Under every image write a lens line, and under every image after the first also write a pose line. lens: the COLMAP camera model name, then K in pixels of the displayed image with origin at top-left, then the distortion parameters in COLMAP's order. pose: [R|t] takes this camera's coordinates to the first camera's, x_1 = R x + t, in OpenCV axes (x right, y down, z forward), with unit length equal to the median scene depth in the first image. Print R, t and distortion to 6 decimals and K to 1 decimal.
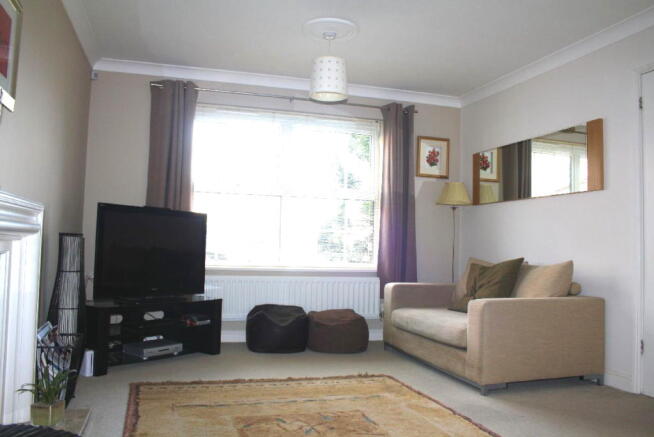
lens RADIAL K [[552.6, 0, 322.7], [0, 552.6, 214.8], [0, 0, 1]] dist [-0.052254, 0.000238]
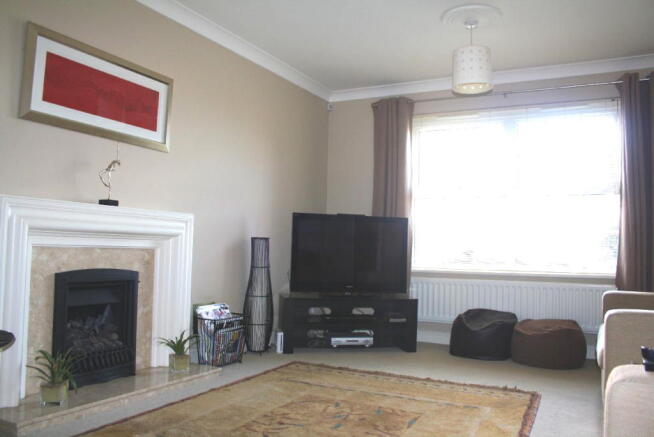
lens RADIAL K [[552.6, 0, 322.6], [0, 552.6, 220.7], [0, 0, 1]] dist [-0.052254, 0.000238]
pose [[0.734220, -0.043608, -0.677510, 0.400189], [0.038817, 0.998999, -0.022235, 0.019184], [0.677801, -0.009974, 0.735178, 0.110230]]
